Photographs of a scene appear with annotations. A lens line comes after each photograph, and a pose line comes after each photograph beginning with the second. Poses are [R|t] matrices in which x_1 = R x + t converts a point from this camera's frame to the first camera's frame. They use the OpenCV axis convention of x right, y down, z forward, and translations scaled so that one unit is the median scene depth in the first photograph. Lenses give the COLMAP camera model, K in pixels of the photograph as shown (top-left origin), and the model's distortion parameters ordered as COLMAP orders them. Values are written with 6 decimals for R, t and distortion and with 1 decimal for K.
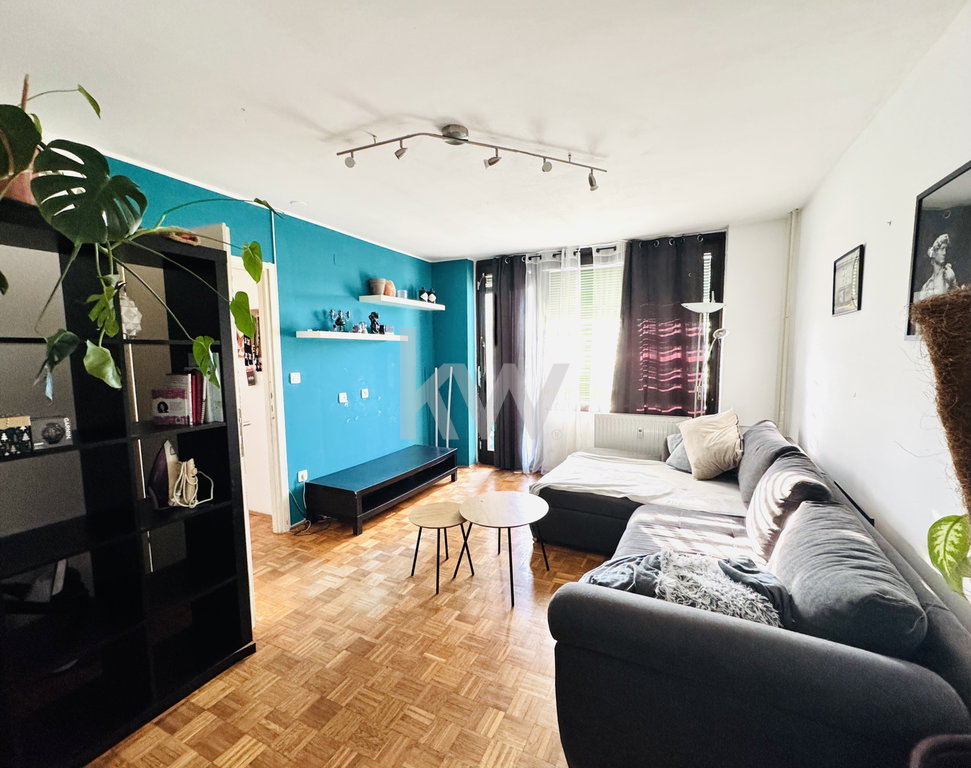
lens RADIAL K [[403.0, 0, 487.5], [0, 403.0, 383.1], [0, 0, 1]] dist [-0.001435, 0.000201]
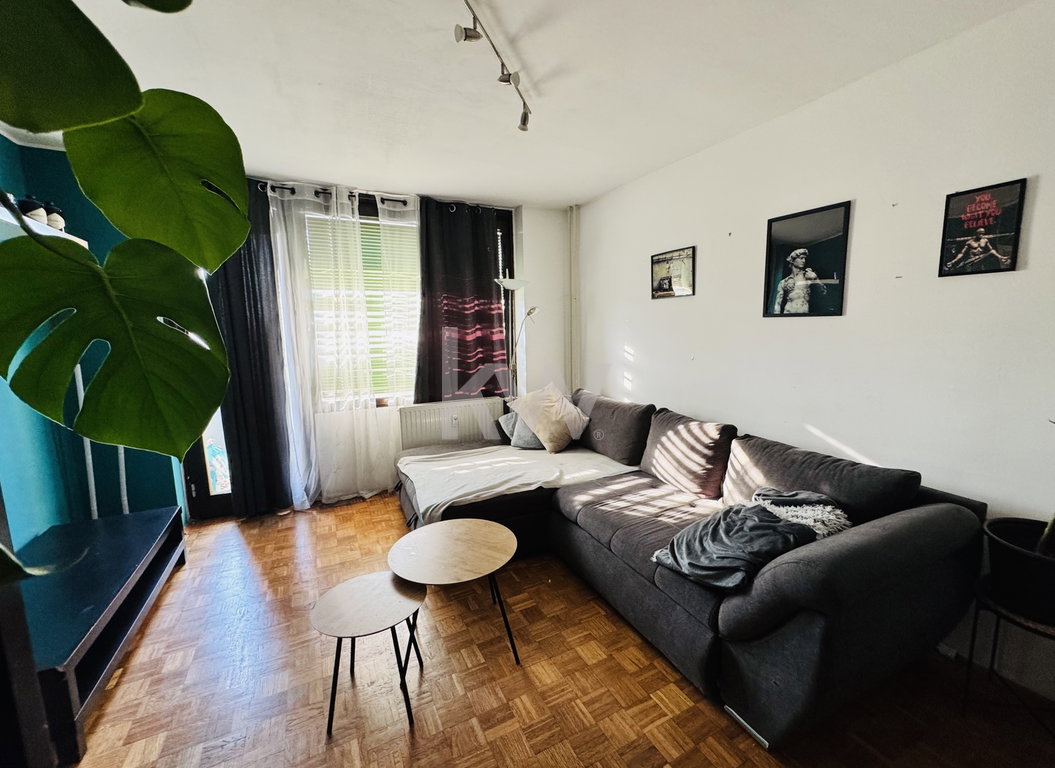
lens RADIAL K [[452.1, 0, 532.6], [0, 452.1, 384.7], [0, 0, 1]] dist [-0.001617, 0.000413]
pose [[0.591353, -0.099399, 0.800263, -0.332999], [0.072942, 0.994899, 0.069675, -0.014895], [-0.803107, 0.017170, 0.595587, 0.282607]]
